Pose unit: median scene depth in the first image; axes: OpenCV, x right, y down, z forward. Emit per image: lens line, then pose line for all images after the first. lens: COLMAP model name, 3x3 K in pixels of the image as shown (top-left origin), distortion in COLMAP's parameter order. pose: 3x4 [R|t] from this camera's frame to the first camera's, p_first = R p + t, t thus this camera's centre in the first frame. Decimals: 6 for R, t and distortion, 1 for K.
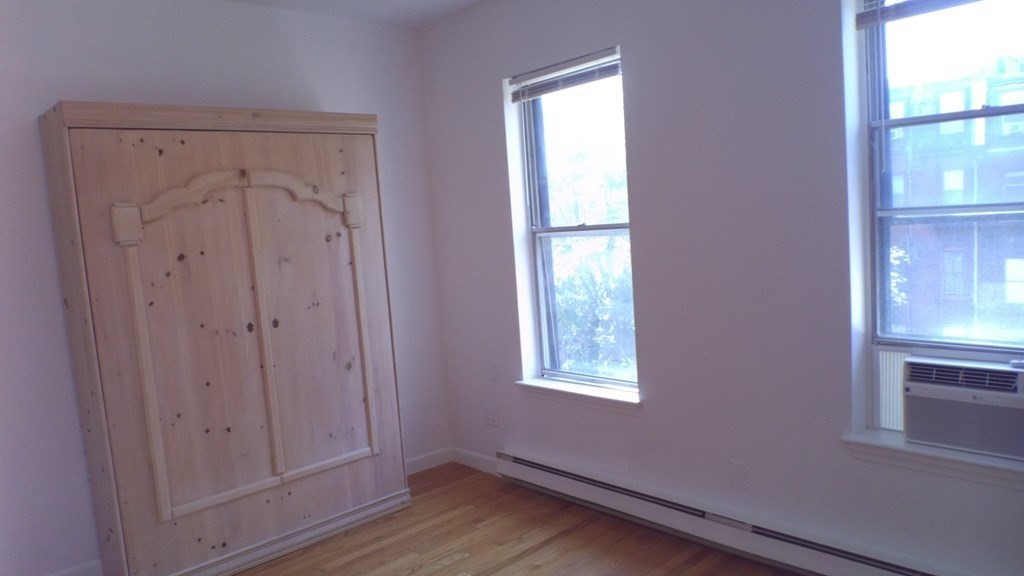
lens RADIAL K [[709.3, 0, 488.4], [0, 709.3, 293.6], [0, 0, 1]] dist [0.040279, -0.096032]
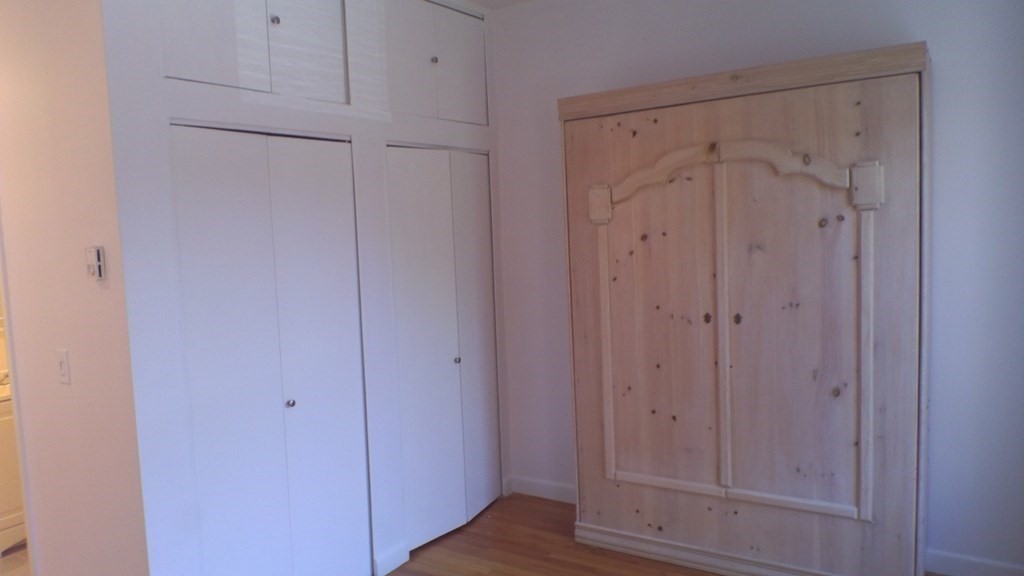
lens RADIAL K [[709.3, 0, 488.4], [0, 709.3, 293.6], [0, 0, 1]] dist [0.040279, -0.096032]
pose [[0.276109, 0.150978, -0.949194, 0.442301], [-0.069670, 0.988131, 0.136905, -0.087570], [0.958598, 0.028330, 0.283350, 0.466072]]
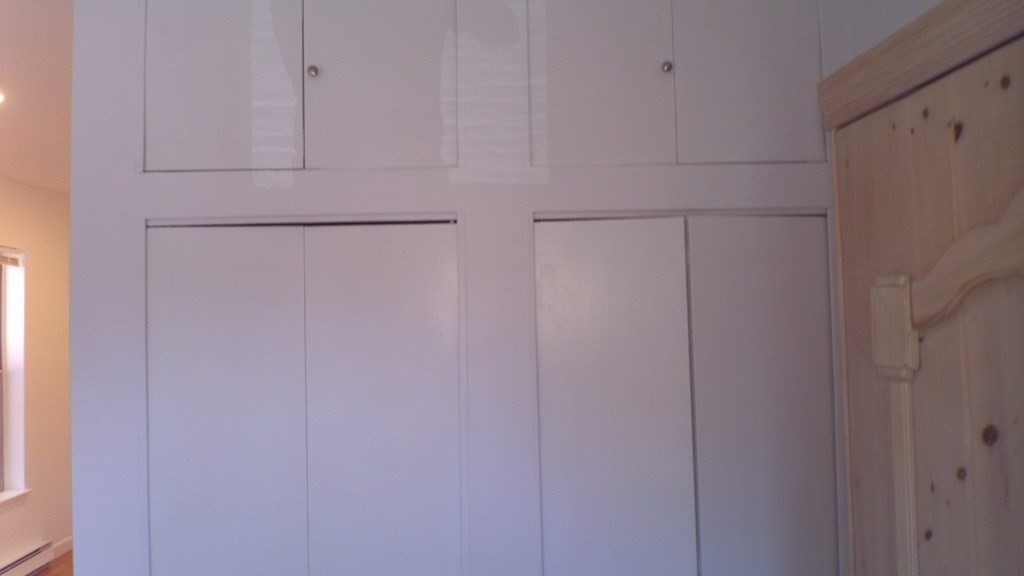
lens RADIAL K [[709.3, 0, 488.4], [0, 709.3, 293.6], [0, 0, 1]] dist [0.040279, -0.096032]
pose [[-0.598847, 0.052509, -0.799140, -0.029432], [-0.014029, 0.997007, 0.076023, -0.127803], [0.800741, 0.056737, -0.596318, 0.929631]]
